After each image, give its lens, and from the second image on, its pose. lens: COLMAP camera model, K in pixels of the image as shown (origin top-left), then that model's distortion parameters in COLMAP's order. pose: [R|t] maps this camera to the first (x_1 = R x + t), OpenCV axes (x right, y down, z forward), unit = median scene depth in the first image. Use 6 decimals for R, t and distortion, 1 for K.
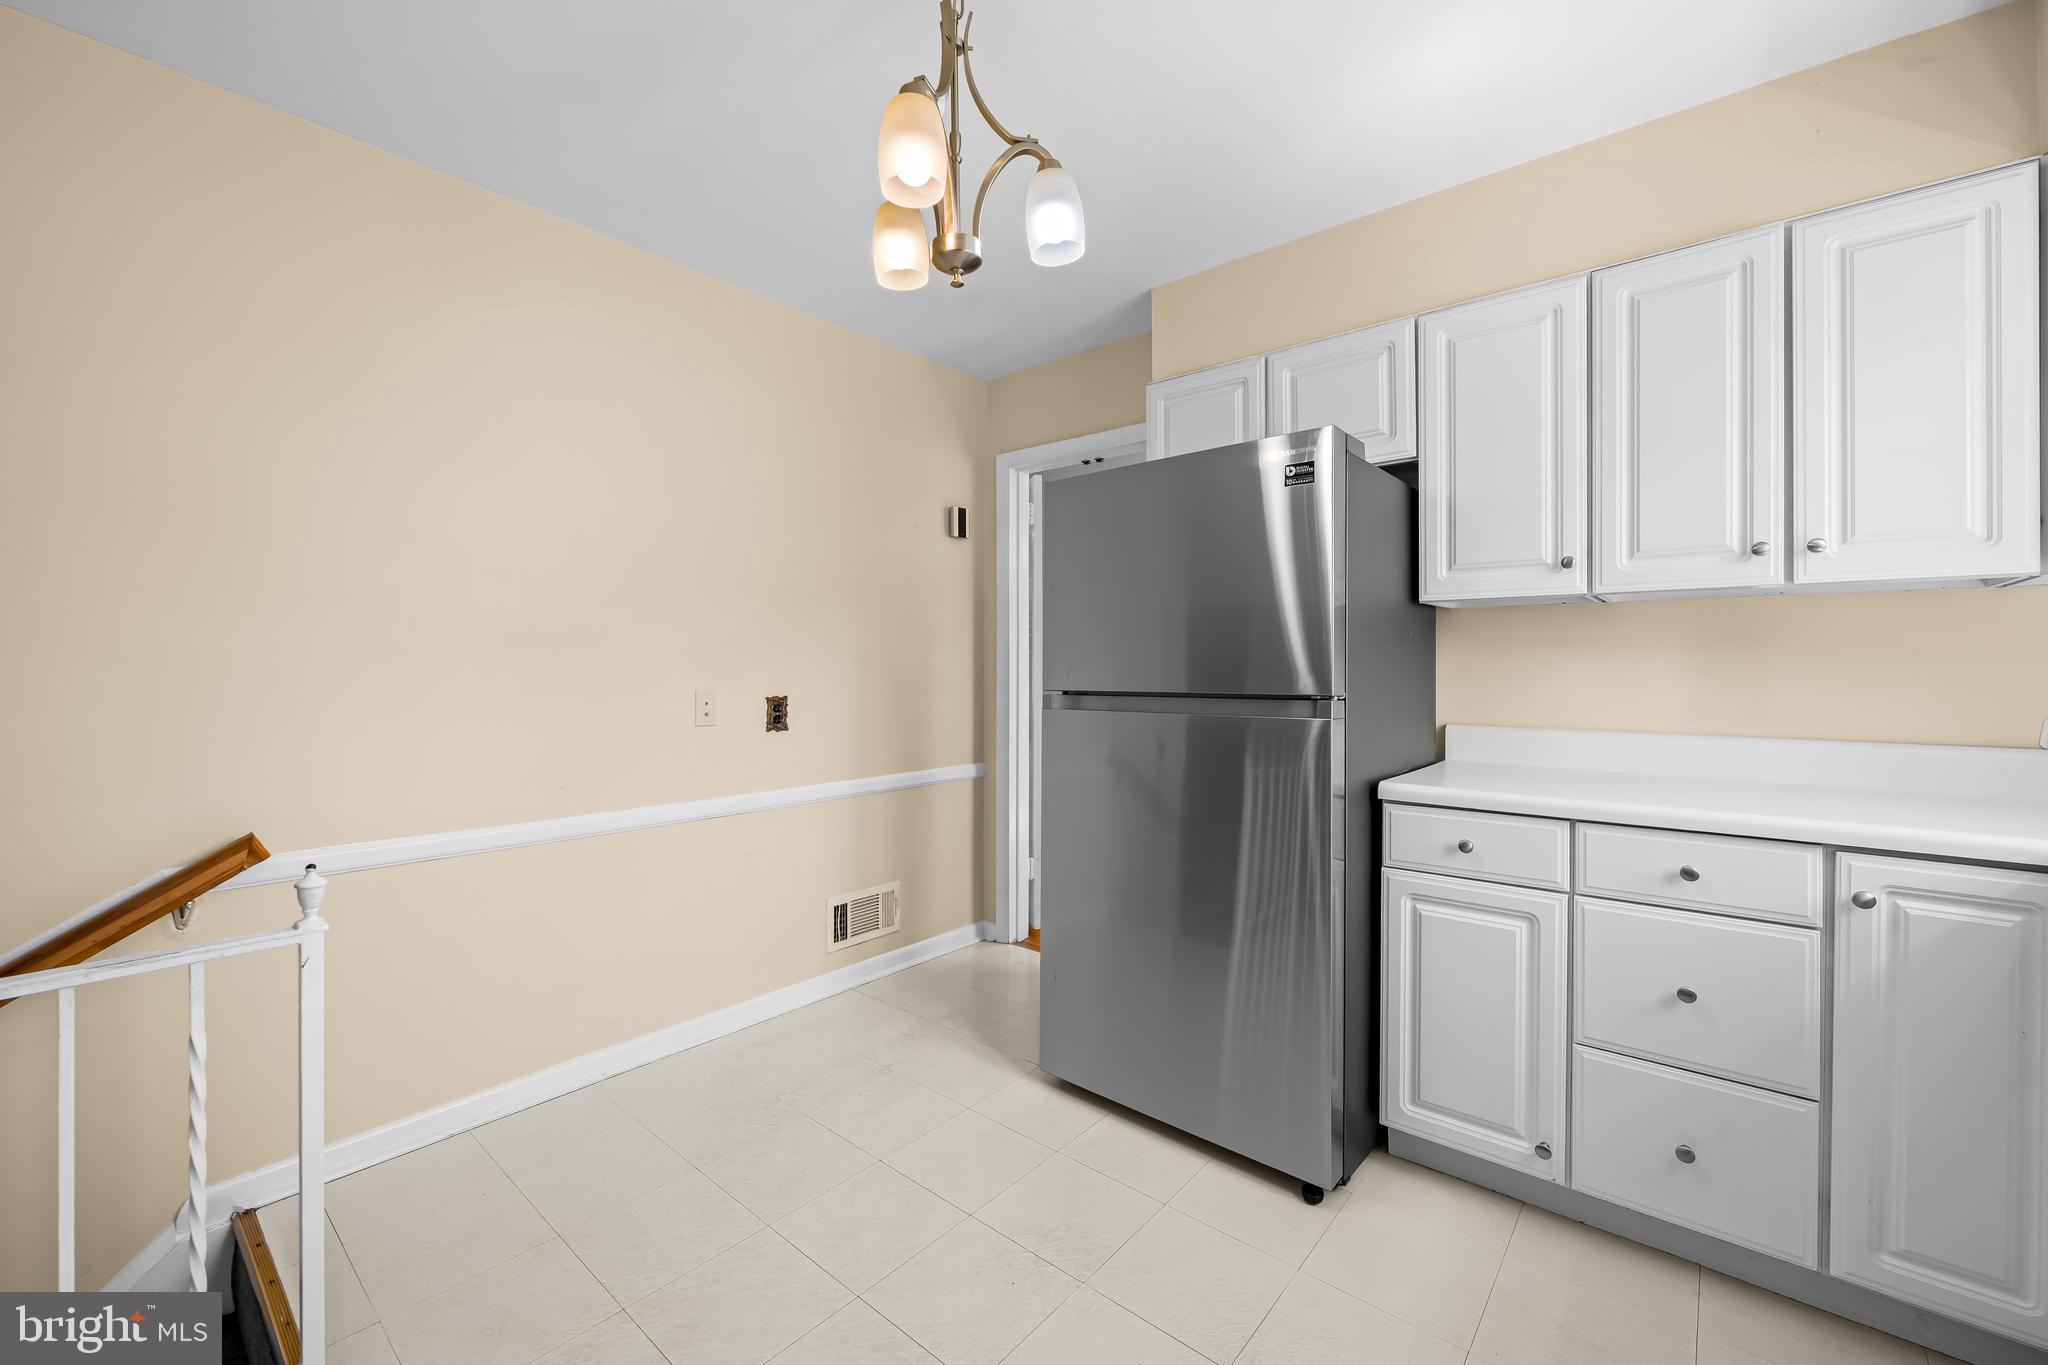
lens RADIAL K [[830.7, 0, 995.0], [0, 830.7, 670.5], [0, 0, 1]] dist [-0.001285, -0.000145]
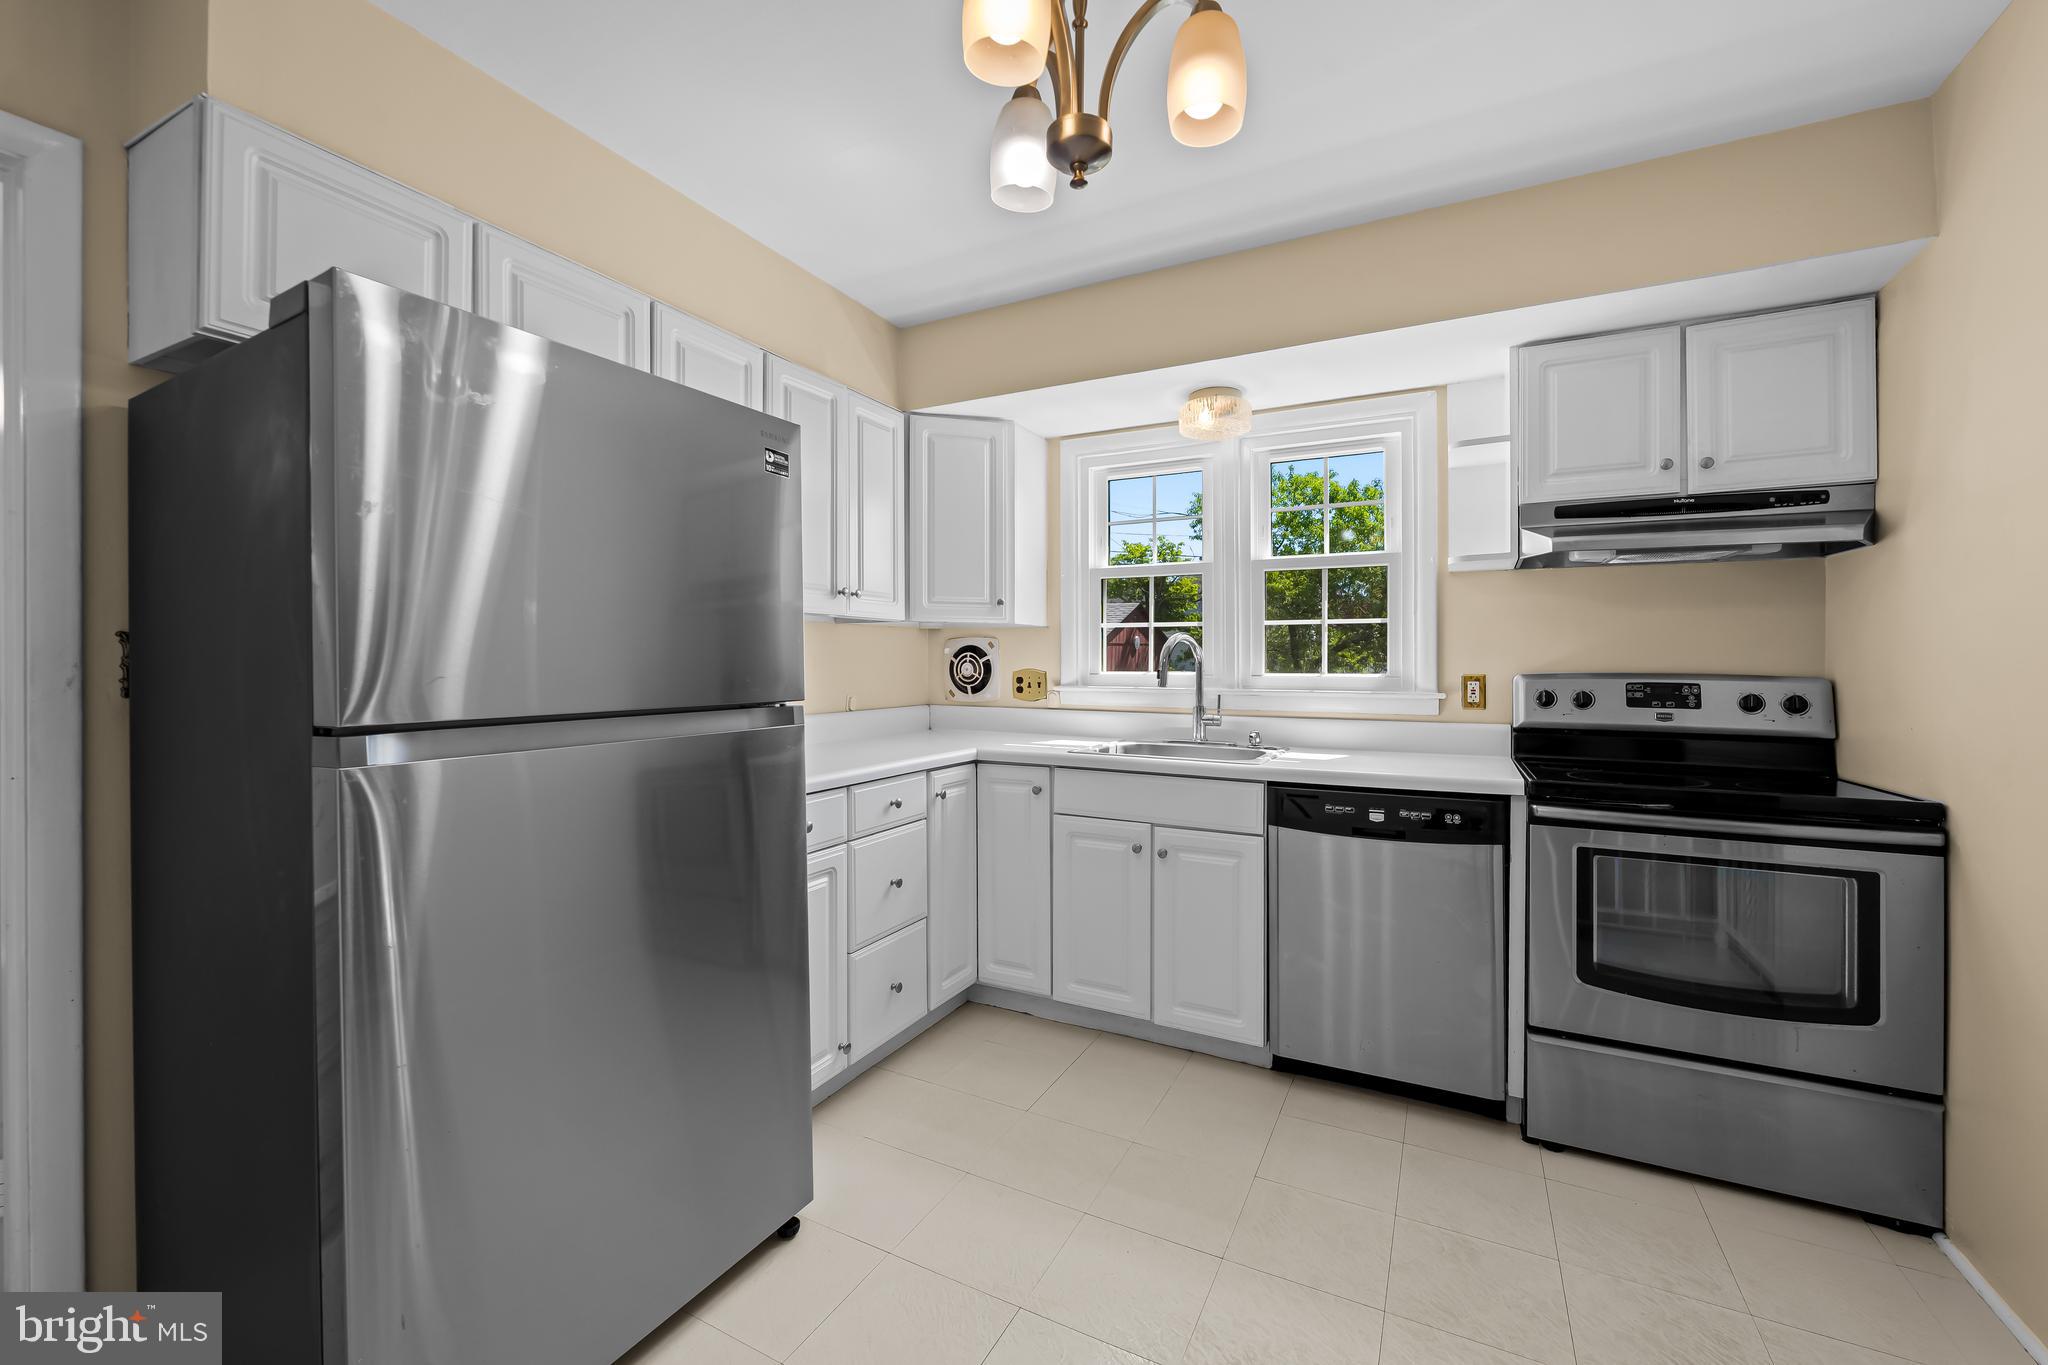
lens RADIAL K [[830.5, 0, 1027.7], [0, 830.5, 662.6], [0, 0, 1]] dist [-0.001432, -0.000225]
pose [[-0.257596, 0.004944, 0.966240, -0.721311], [0.008253, 0.999962, -0.002916, -0.009444], [-0.966217, 0.007223, -0.257627, 1.169567]]
